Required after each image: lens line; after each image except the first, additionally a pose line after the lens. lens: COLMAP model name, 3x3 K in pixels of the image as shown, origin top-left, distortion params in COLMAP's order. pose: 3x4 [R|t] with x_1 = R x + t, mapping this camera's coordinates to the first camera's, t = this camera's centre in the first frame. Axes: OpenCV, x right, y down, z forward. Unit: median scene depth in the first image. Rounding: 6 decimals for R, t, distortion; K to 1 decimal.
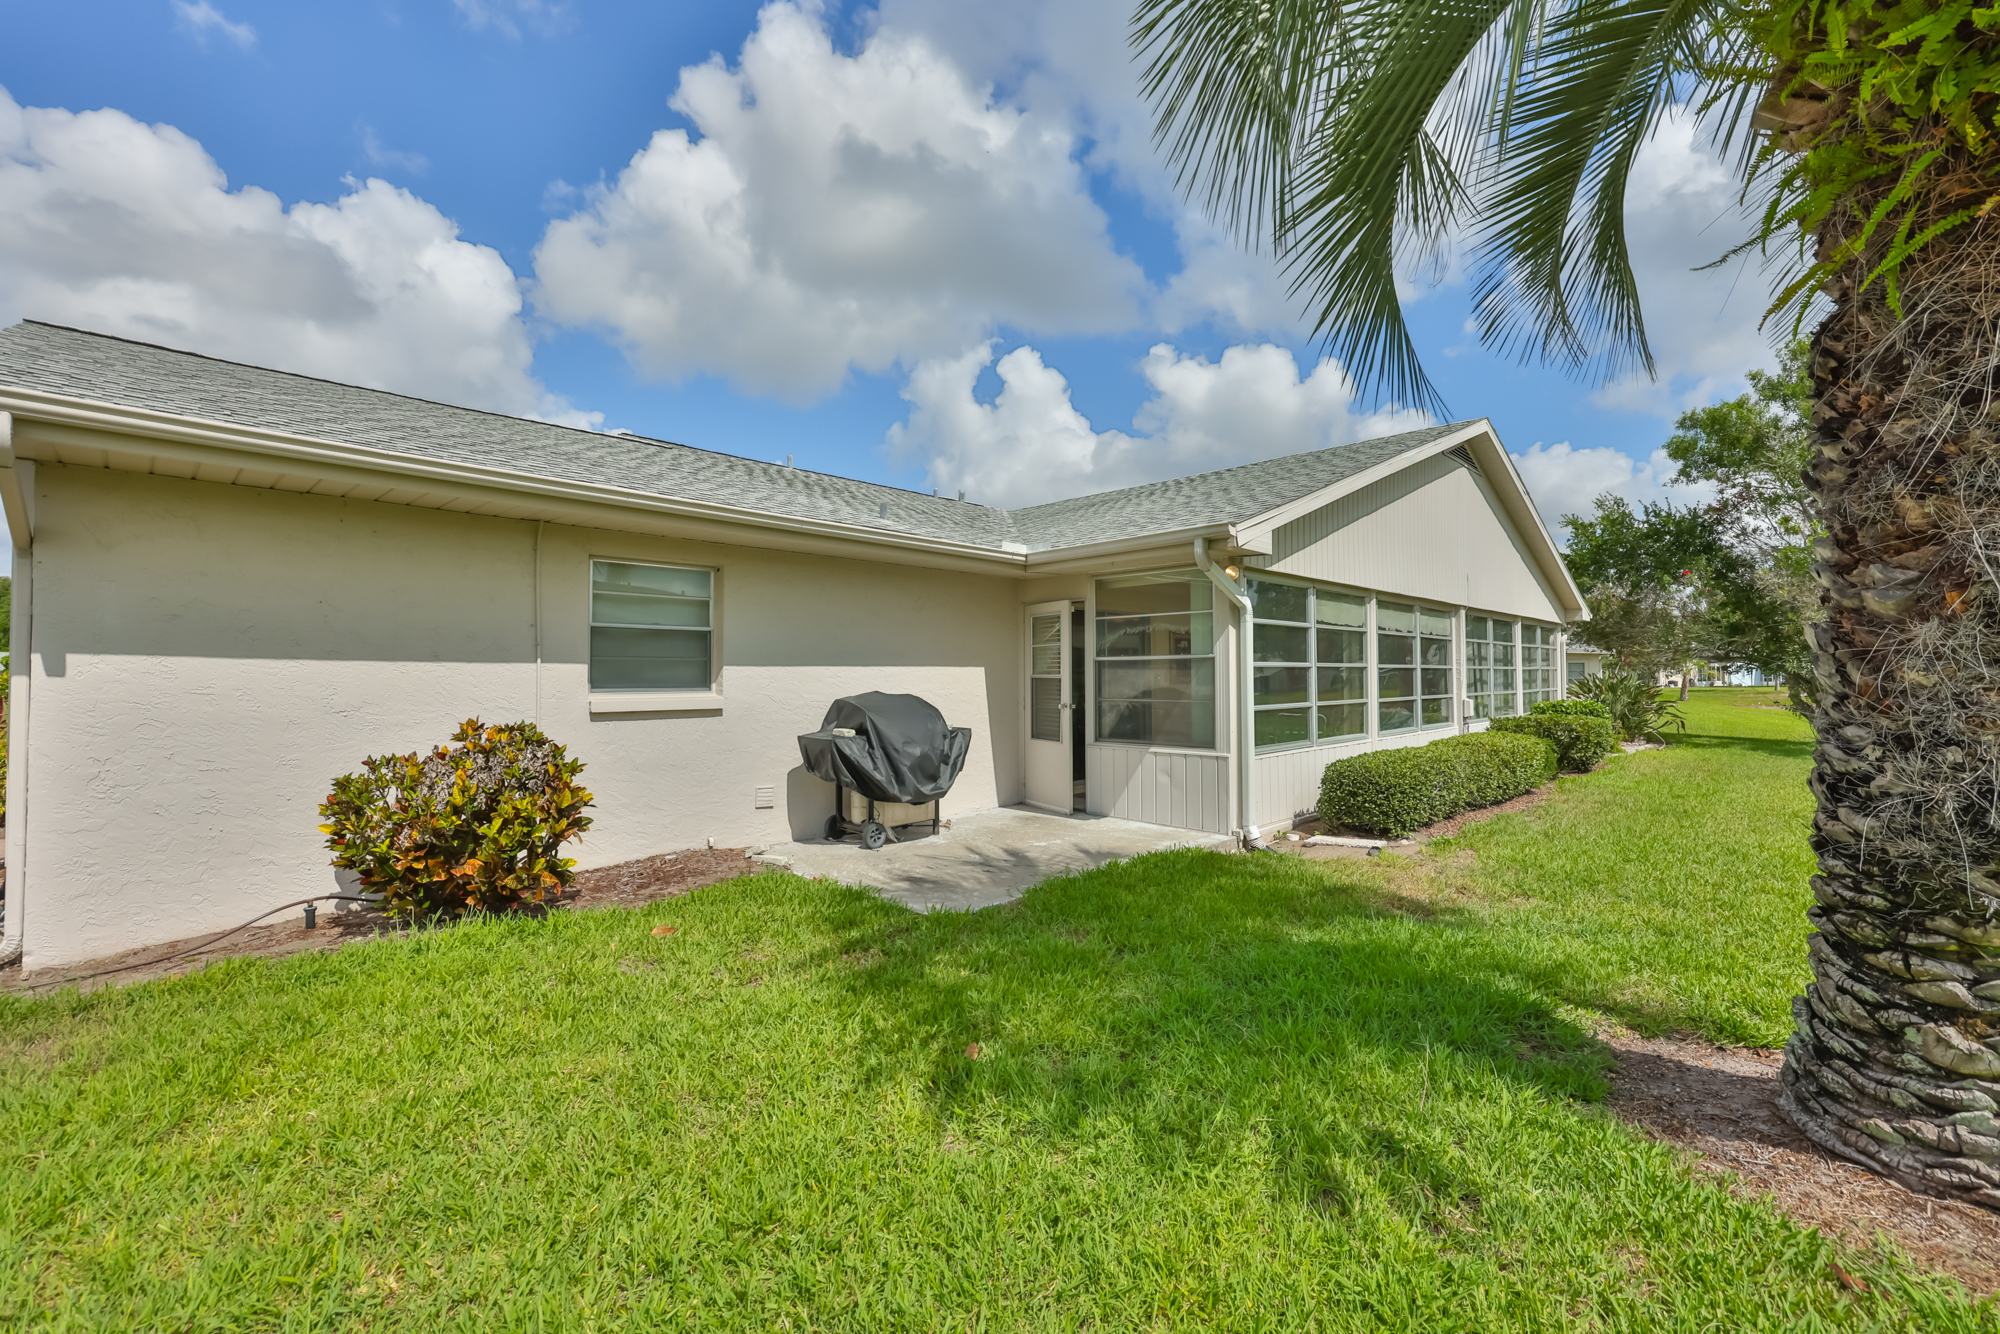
lens RADIAL K [[863.7, 0, 993.4], [0, 863.7, 668.0], [0, 0, 1]] dist [-0.005065, 0.001238]
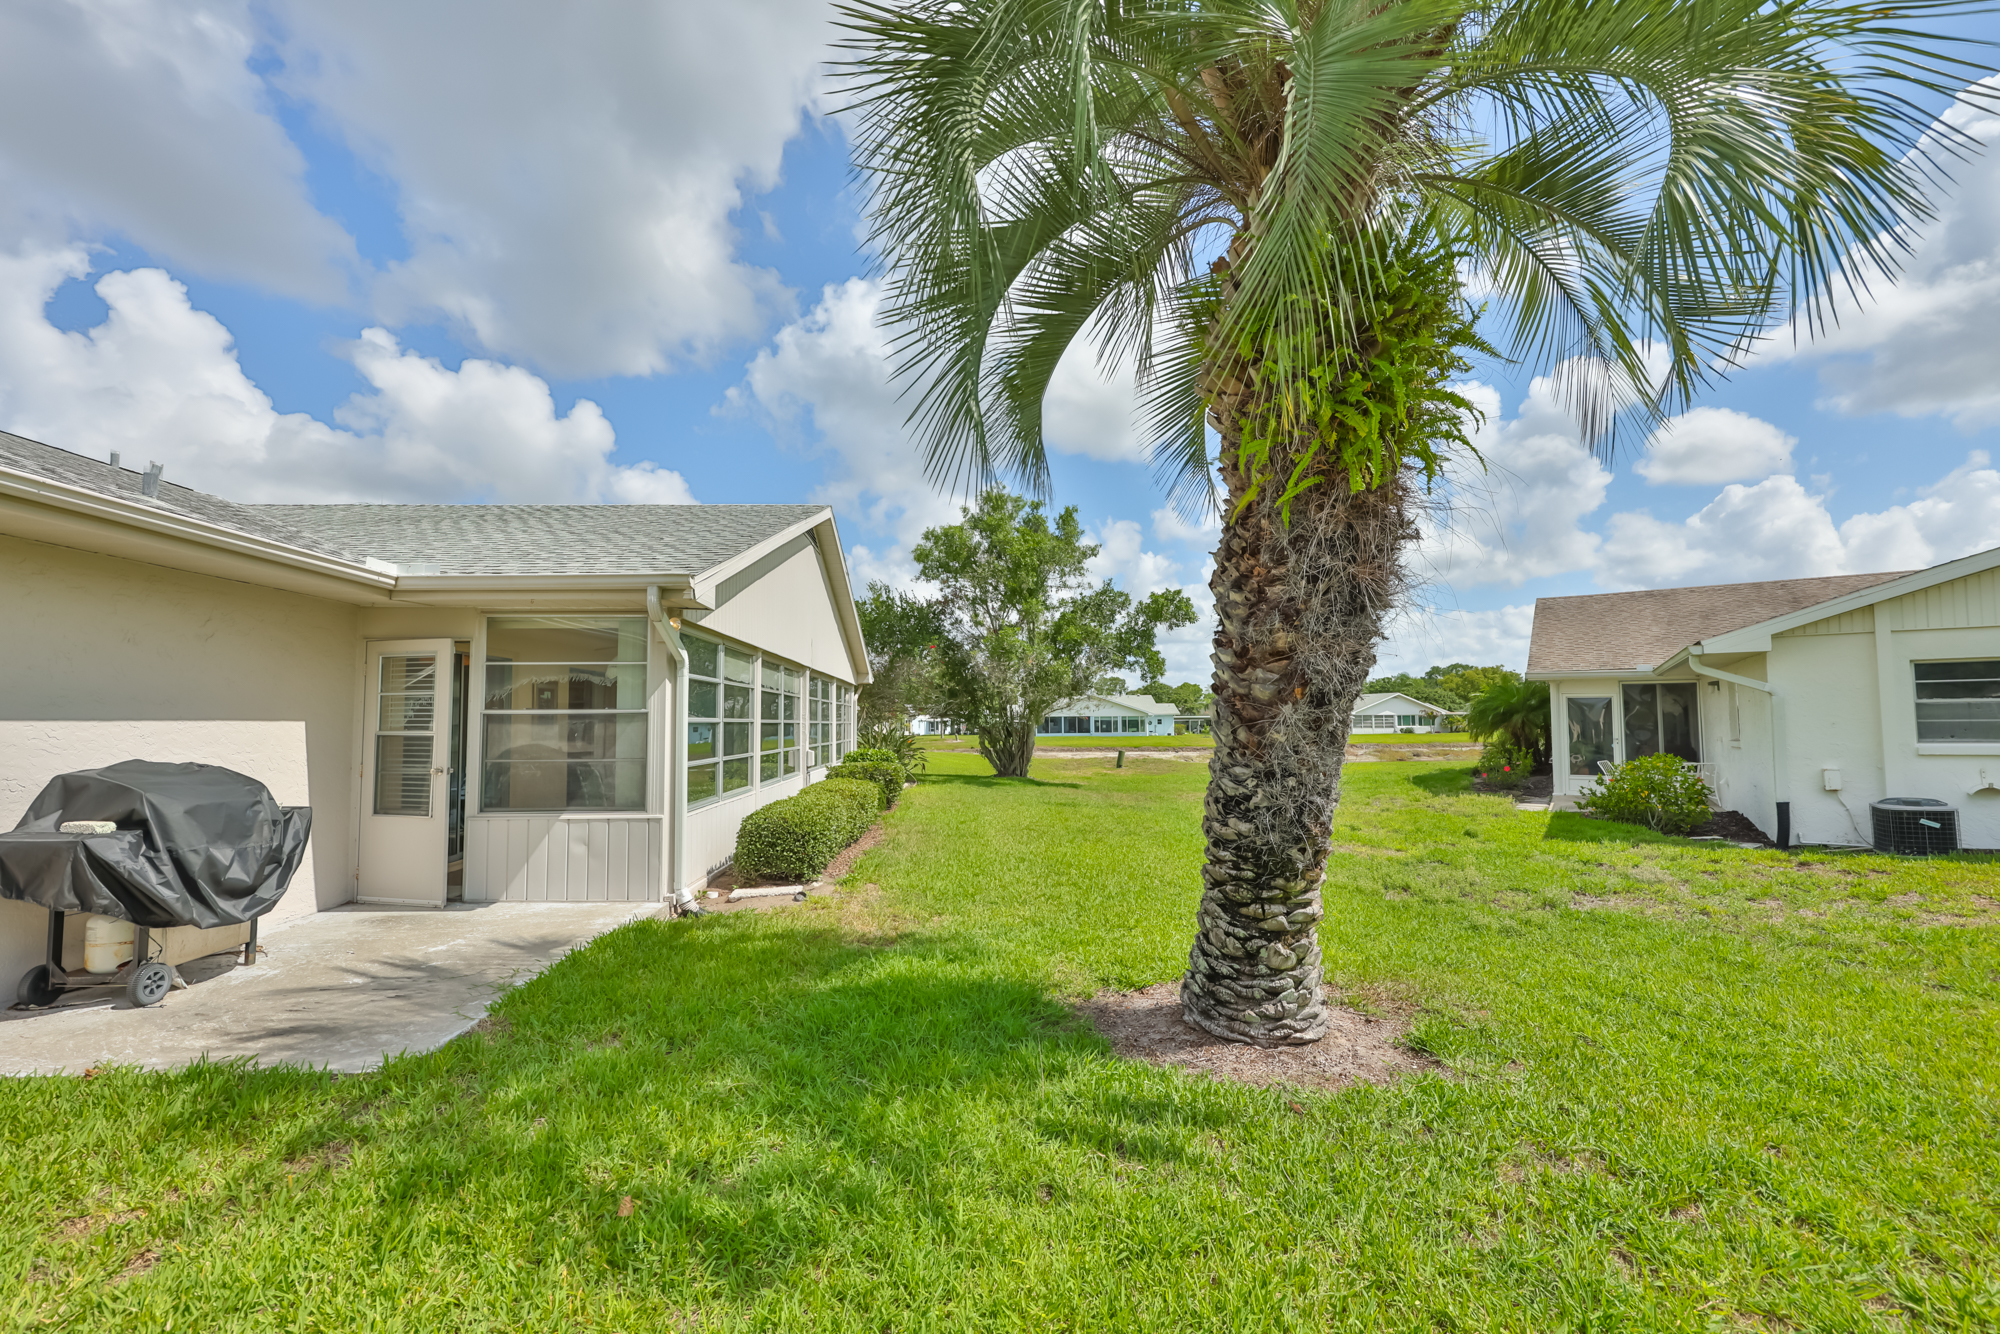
lens RADIAL K [[863.7, 0, 997.3], [0, 863.7, 676.3], [0, 0, 1]] dist [-0.005065, 0.001238]
pose [[0.671795, 0.042004, 0.739546, -0.180345], [-0.005840, 0.998660, -0.051416, -0.005536], [-0.740714, 0.030222, 0.671140, 0.085128]]
